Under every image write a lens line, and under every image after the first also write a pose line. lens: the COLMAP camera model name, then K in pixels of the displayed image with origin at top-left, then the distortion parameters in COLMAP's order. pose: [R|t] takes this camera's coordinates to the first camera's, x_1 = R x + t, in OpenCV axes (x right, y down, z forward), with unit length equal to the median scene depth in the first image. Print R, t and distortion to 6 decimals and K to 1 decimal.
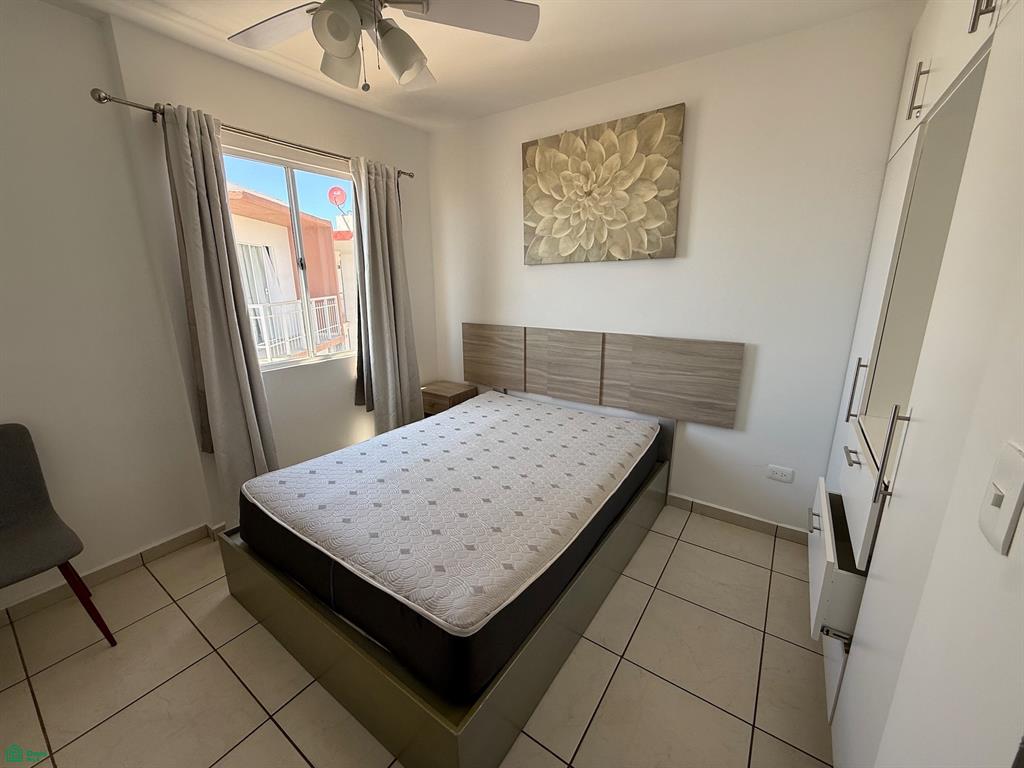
lens RADIAL K [[409.1, 0, 510.8], [0, 409.1, 381.8], [0, 0, 1]] dist [0.000315, 0.000446]
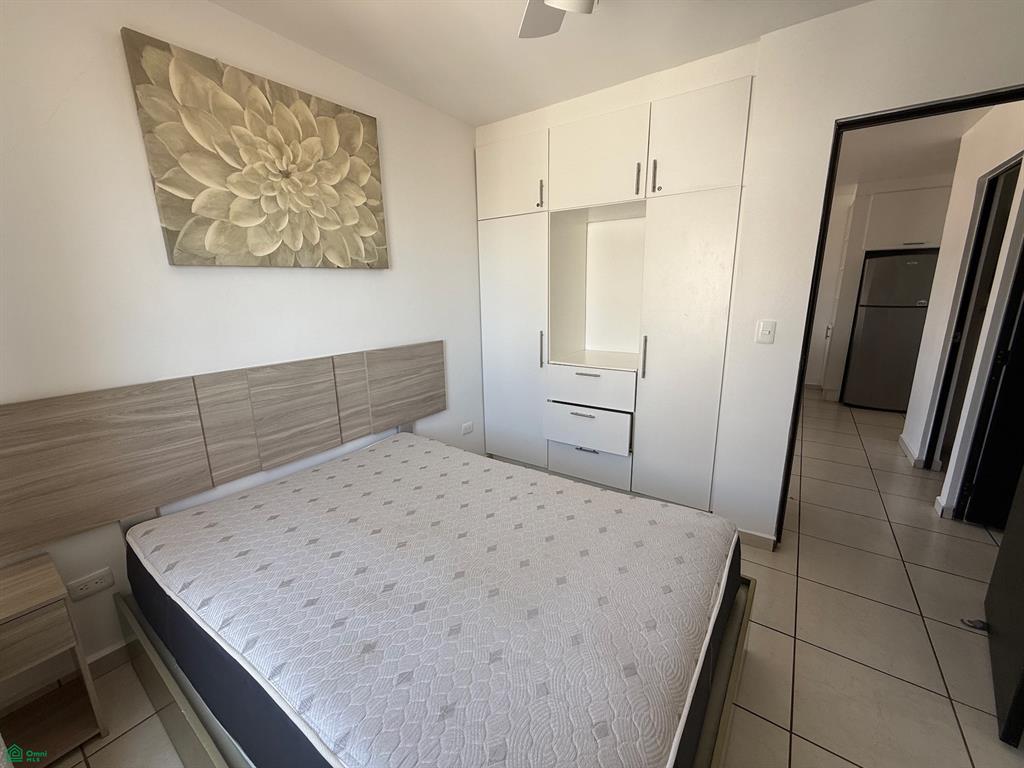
lens RADIAL K [[409.1, 0, 510.8], [0, 409.1, 381.8], [0, 0, 1]] dist [0.000315, 0.000446]
pose [[0.011921, -0.212097, 0.977176, -0.599360], [0.260227, 0.944230, 0.201772, -0.150745], [-0.965474, 0.251882, 0.066449, 0.651347]]
